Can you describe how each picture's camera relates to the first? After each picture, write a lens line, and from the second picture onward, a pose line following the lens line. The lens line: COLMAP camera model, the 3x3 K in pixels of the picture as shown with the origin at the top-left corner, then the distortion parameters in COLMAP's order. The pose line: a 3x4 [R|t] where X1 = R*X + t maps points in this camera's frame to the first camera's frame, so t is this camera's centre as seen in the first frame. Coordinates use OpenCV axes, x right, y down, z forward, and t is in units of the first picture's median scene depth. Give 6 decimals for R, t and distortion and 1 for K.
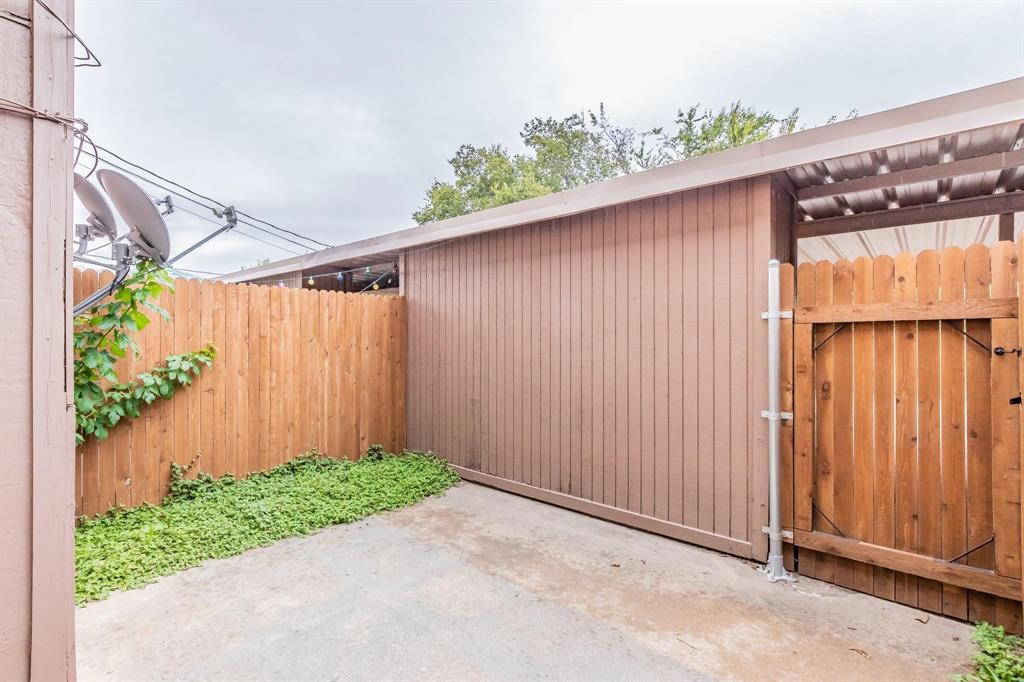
lens RADIAL K [[474.3, 0, 509.7], [0, 474.3, 340.6], [0, 0, 1]] dist [-0.001314, -0.000082]
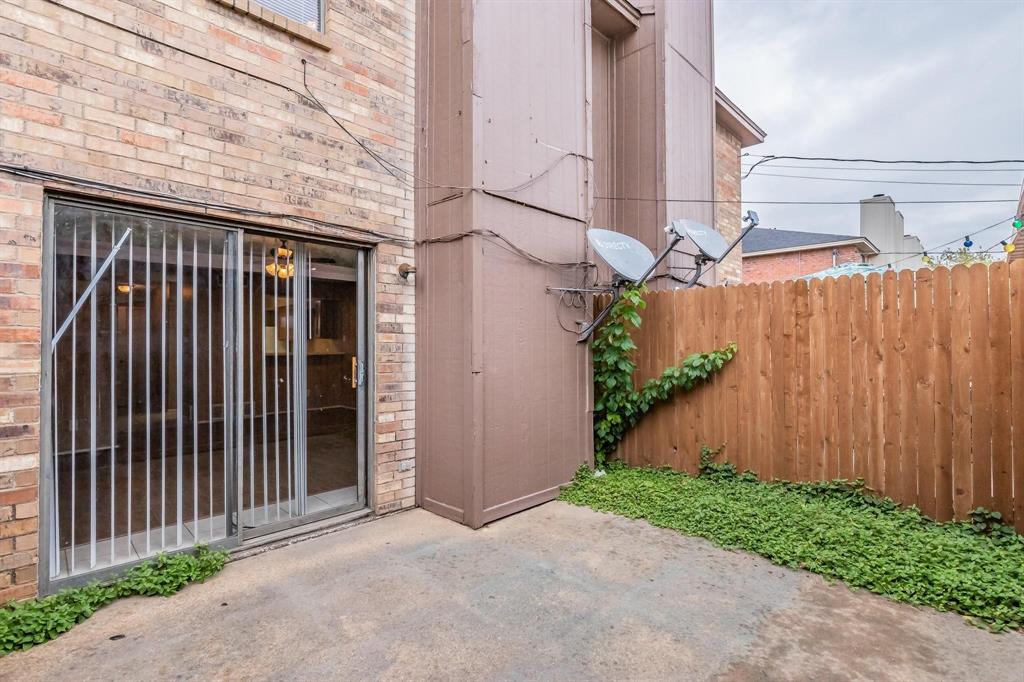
lens RADIAL K [[474.3, 0, 509.7], [0, 474.3, 340.6], [0, 0, 1]] dist [-0.001314, -0.000082]
pose [[-0.056487, -0.008901, -0.998364, 0.437387], [0.005753, 0.999941, -0.009241, 0.006851], [0.998387, -0.006266, -0.056432, 0.518056]]
